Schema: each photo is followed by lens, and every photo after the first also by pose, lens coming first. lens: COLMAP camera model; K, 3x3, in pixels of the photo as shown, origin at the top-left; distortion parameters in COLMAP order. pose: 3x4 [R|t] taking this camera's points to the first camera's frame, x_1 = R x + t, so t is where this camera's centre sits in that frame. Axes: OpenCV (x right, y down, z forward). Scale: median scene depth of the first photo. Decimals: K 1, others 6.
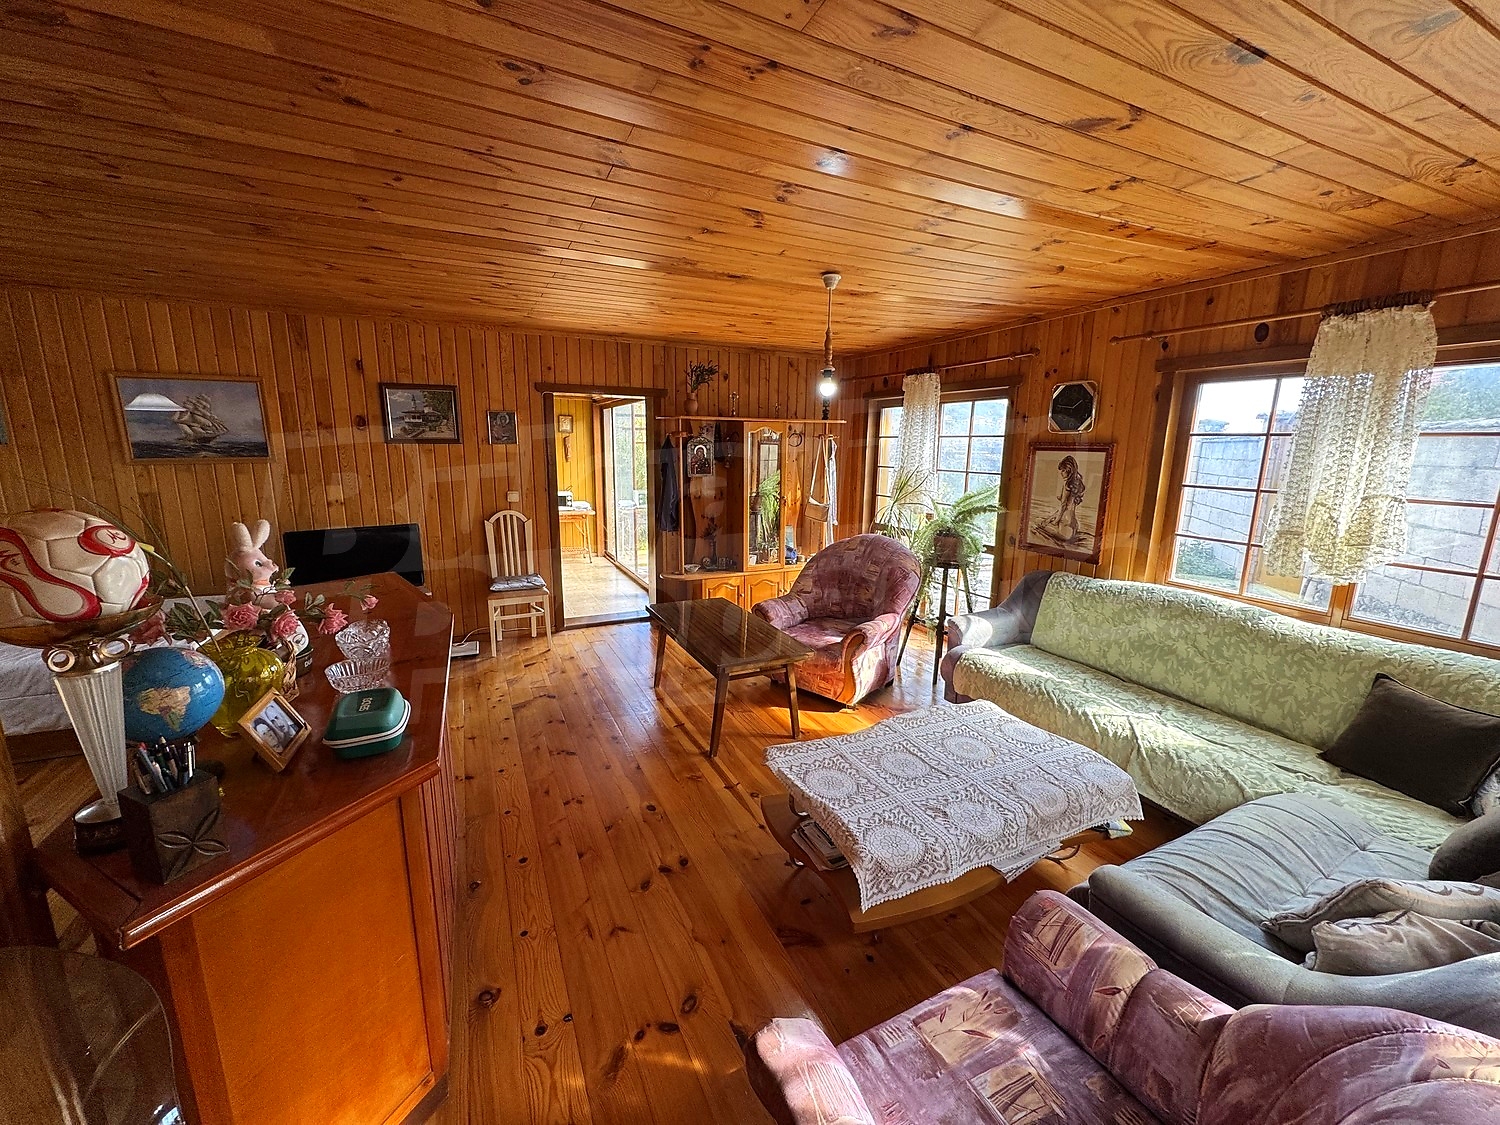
lens RADIAL K [[598.7, 0, 750.0], [0, 598.7, 562.5], [0, 0, 1]] dist [-0.000422, 0.000165]
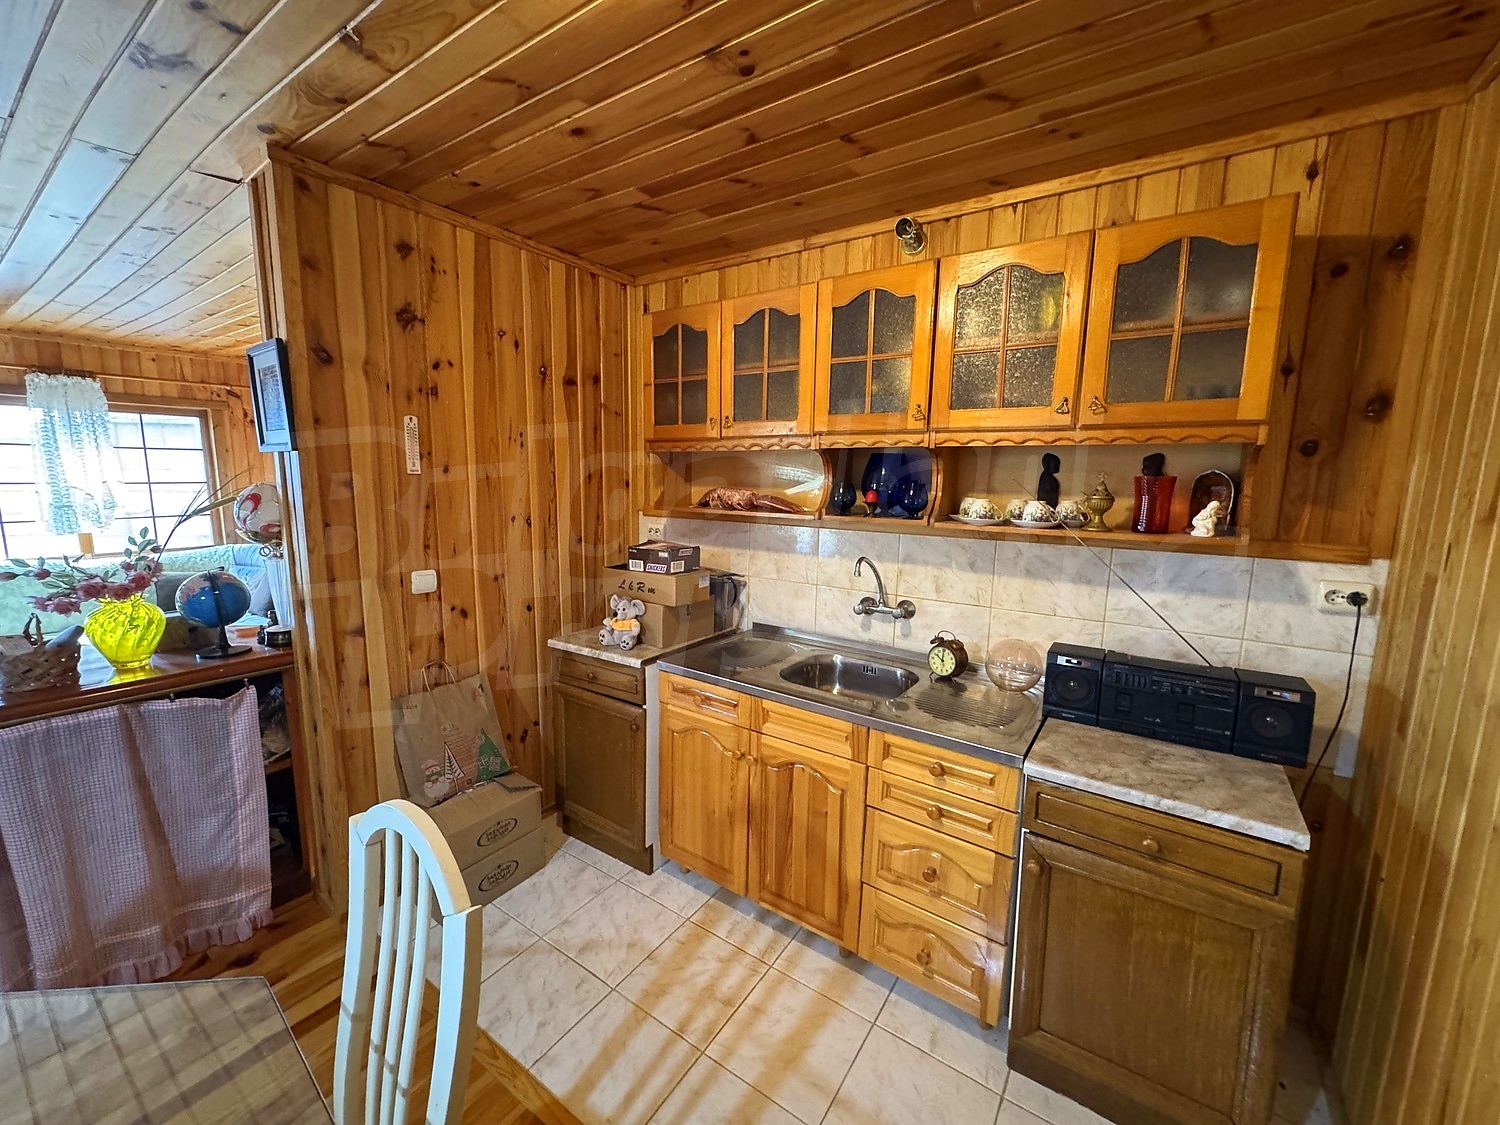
lens RADIAL K [[598.7, 0, 750.0], [0, 598.7, 562.5], [0, 0, 1]] dist [-0.000422, 0.000165]
pose [[-0.506123, -0.153116, 0.848761, -1.112881], [0.148856, 0.953838, 0.260835, -0.163166], [-0.849519, 0.258357, -0.459967, 0.747149]]
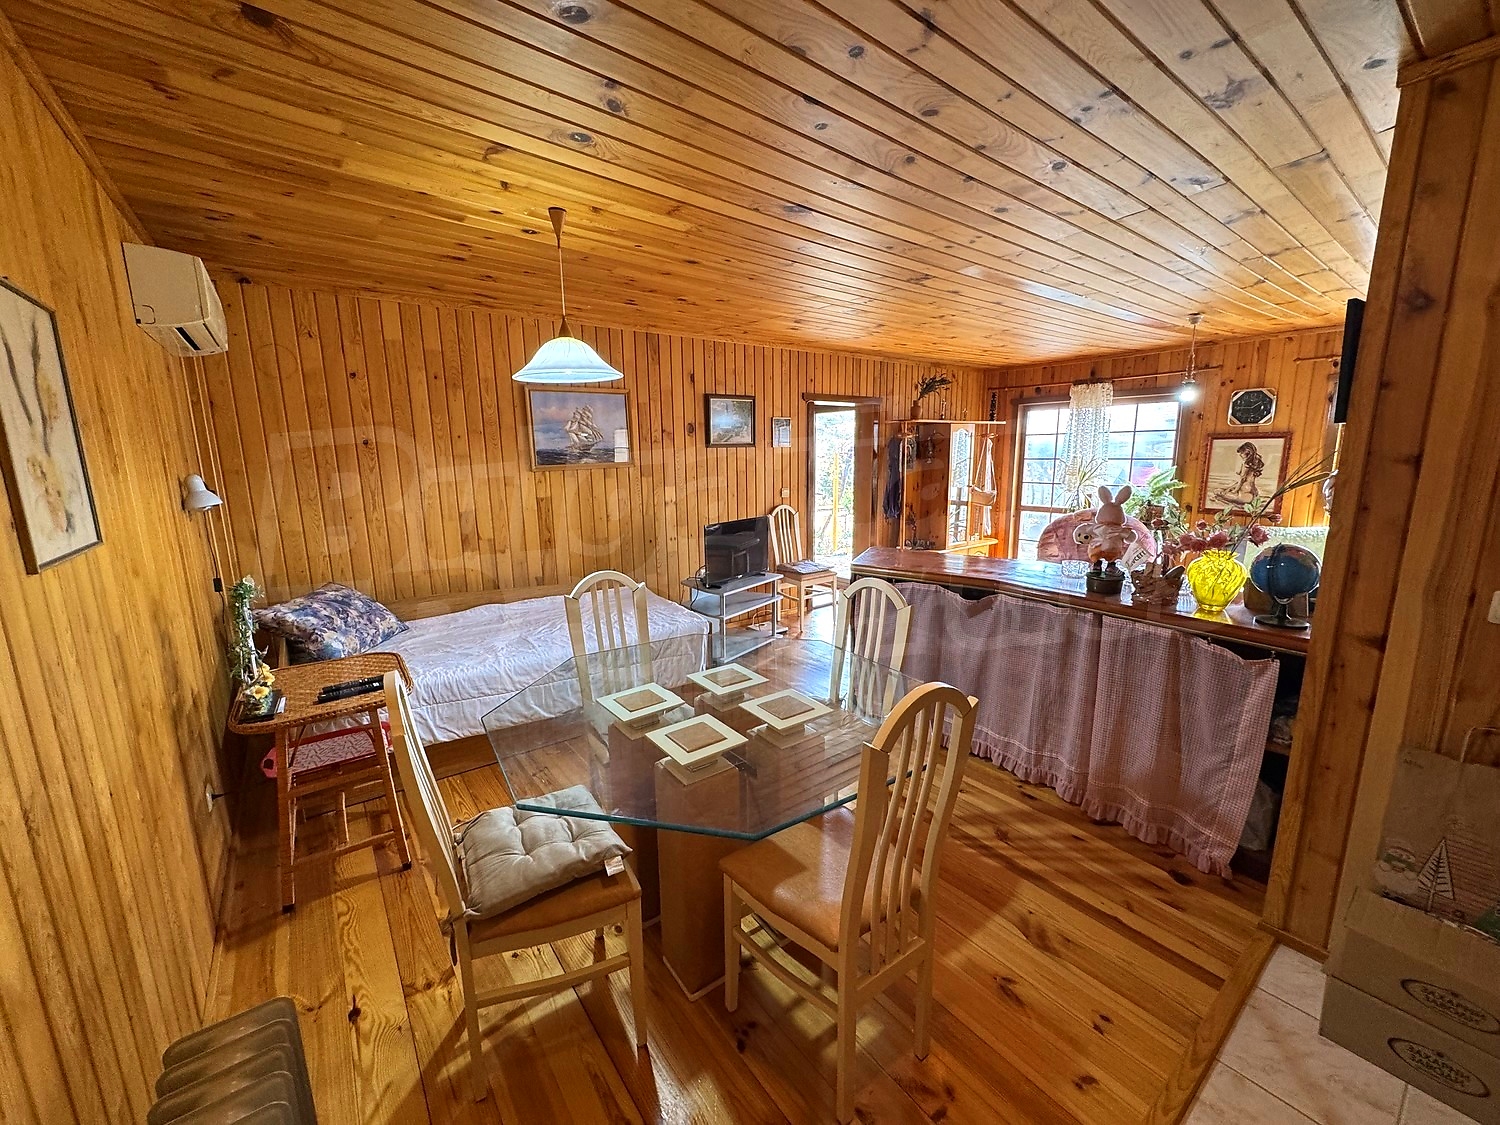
lens RADIAL K [[598.7, 0, 750.0], [0, 598.7, 562.5], [0, 0, 1]] dist [-0.000422, 0.000165]
pose [[0.976406, -0.065279, 0.205839, -0.830368], [0.067885, 0.997677, -0.005617, 0.027141], [-0.204994, 0.019458, 0.978570, -0.107418]]
